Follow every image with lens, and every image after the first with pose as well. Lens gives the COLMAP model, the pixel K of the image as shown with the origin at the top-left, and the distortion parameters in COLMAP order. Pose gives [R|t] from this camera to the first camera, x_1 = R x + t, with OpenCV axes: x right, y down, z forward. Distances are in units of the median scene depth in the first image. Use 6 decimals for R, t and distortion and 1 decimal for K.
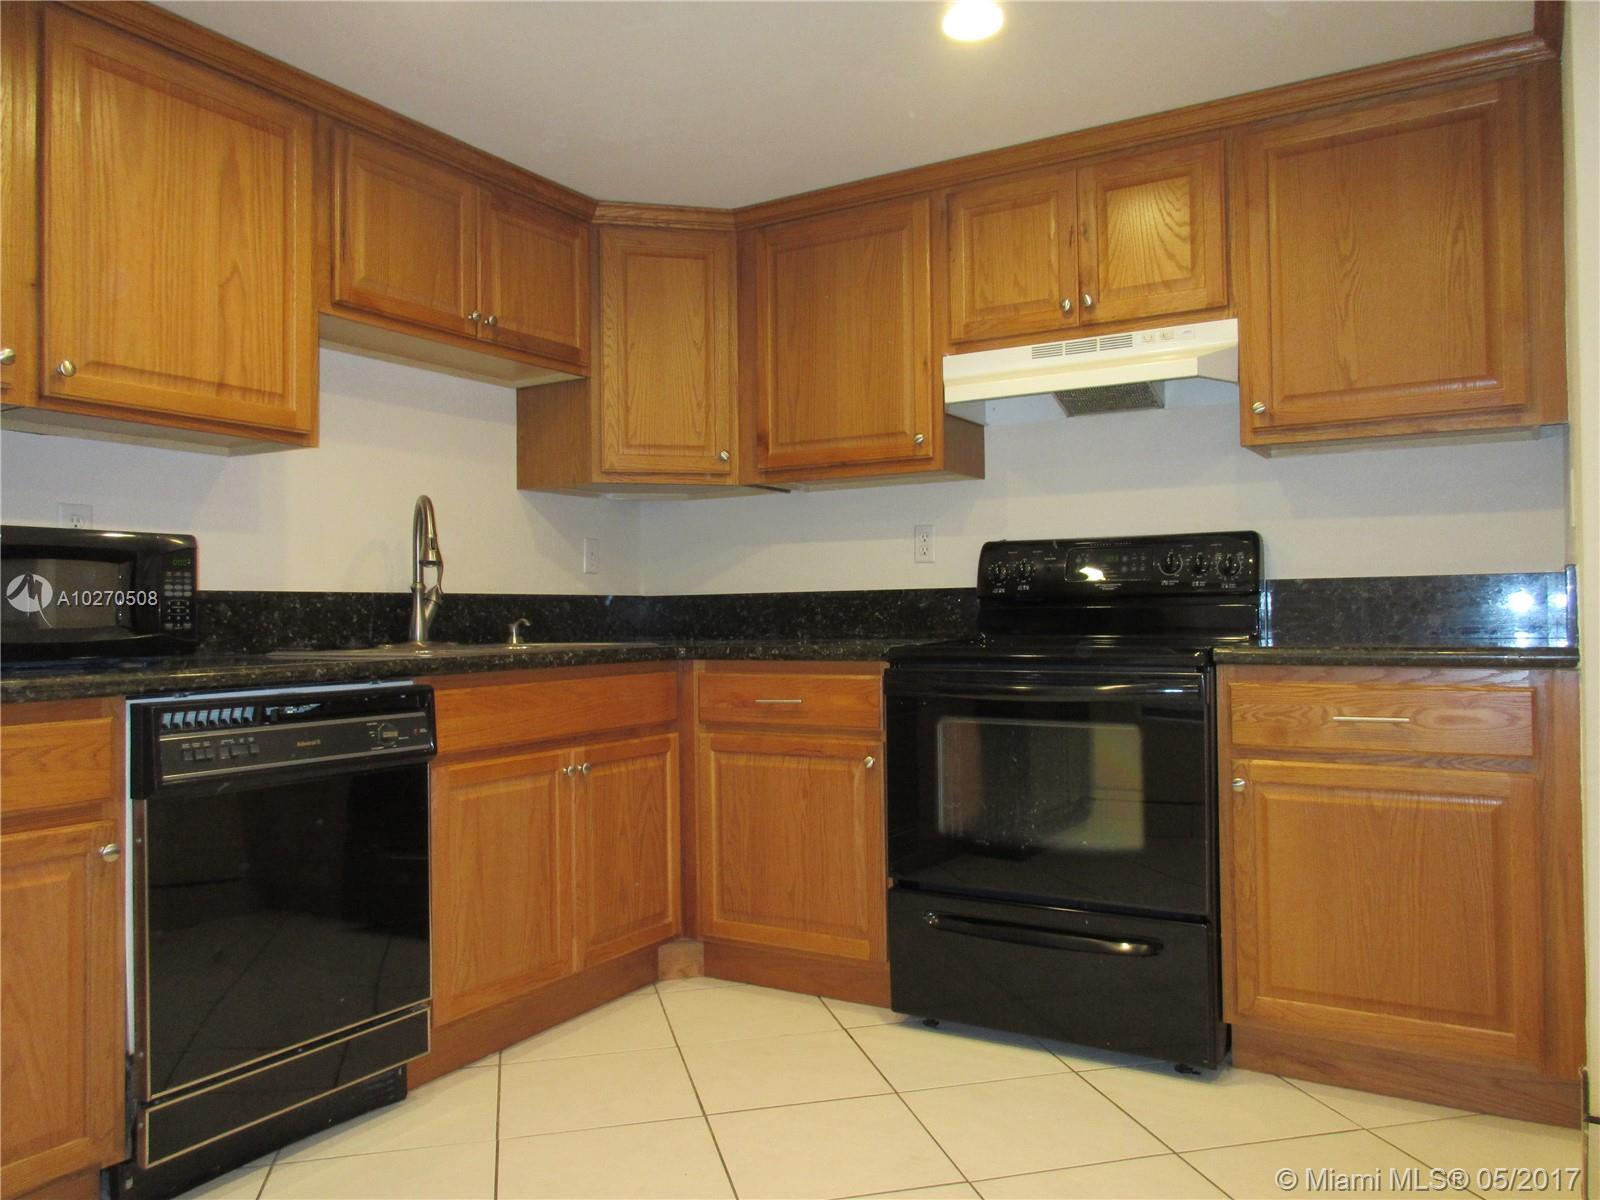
lens RADIAL K [[1205.8, 0, 800.0], [0, 1205.8, 600.0], [0, 0, 1]] dist [0.006463, 0.006090]
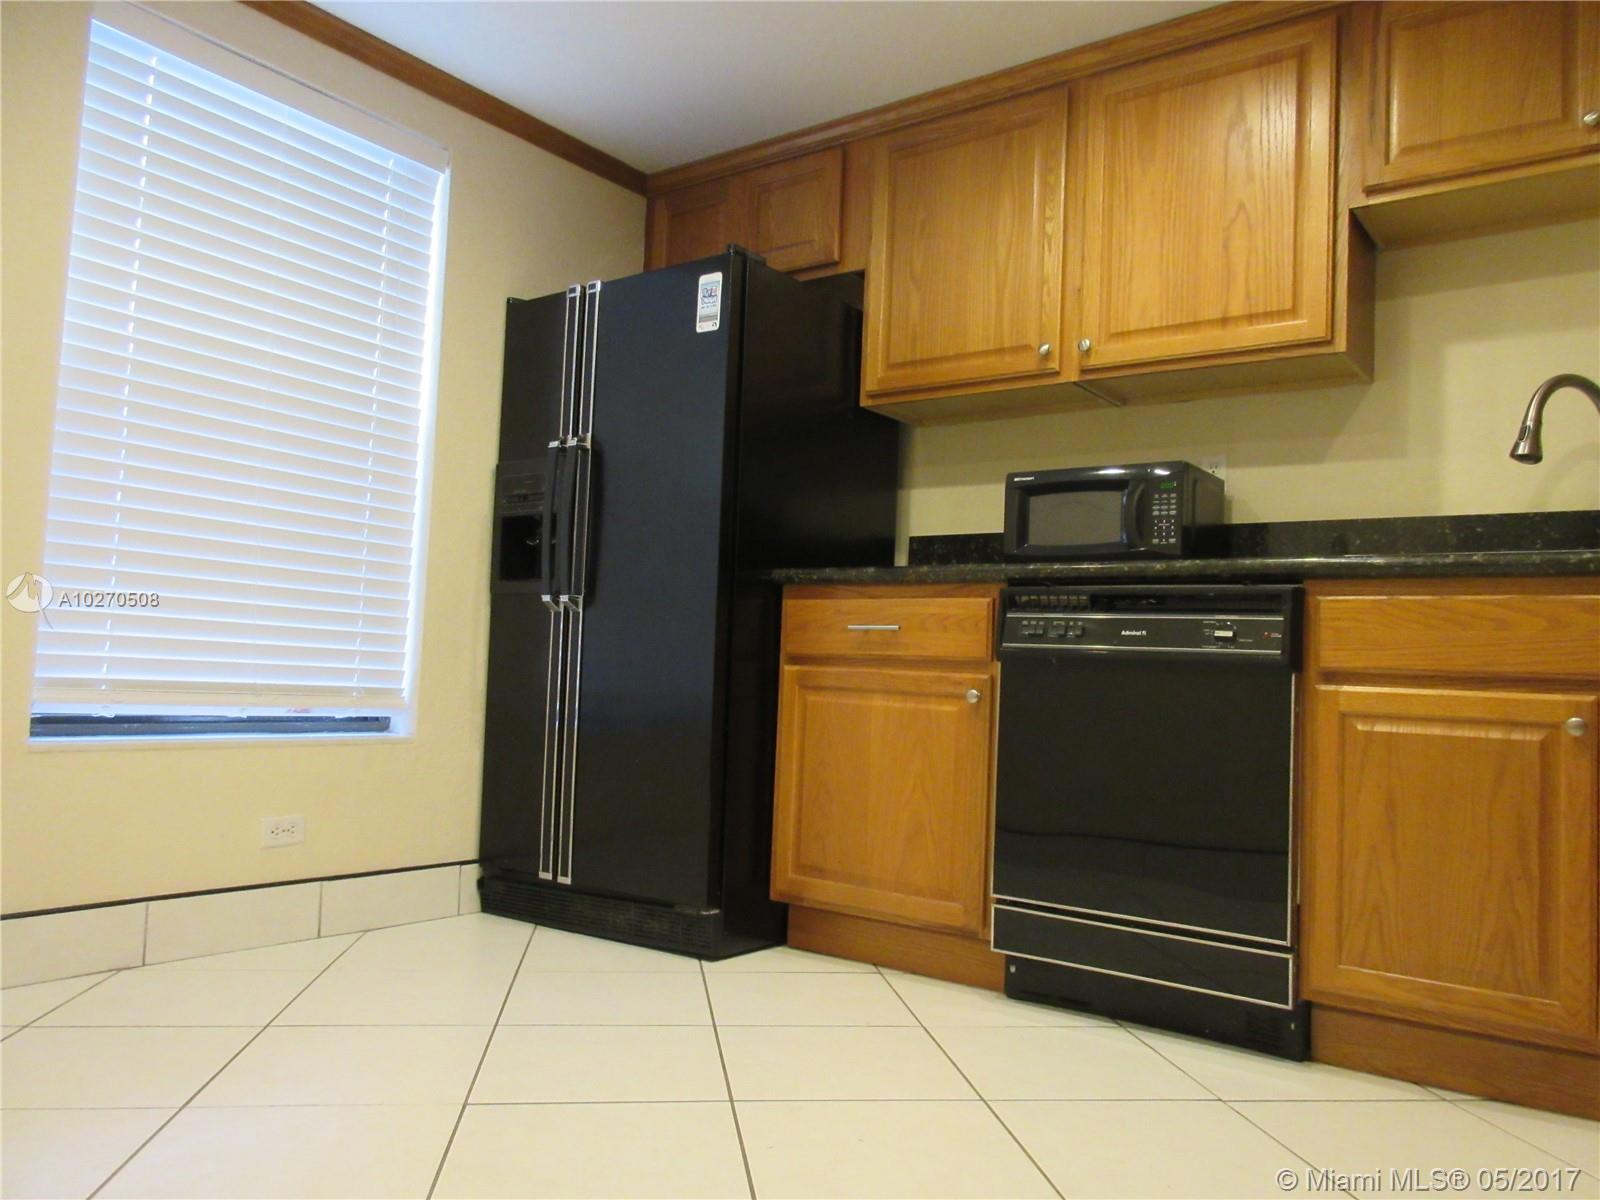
lens RADIAL K [[1205.8, 0, 800.0], [0, 1205.8, 600.0], [0, 0, 1]] dist [0.006463, 0.006090]
pose [[-0.110156, -0.056598, -0.992301, 0.645734], [-0.031776, 0.998068, -0.053399, 0.148053], [0.993406, 0.025649, -0.111742, 0.786222]]
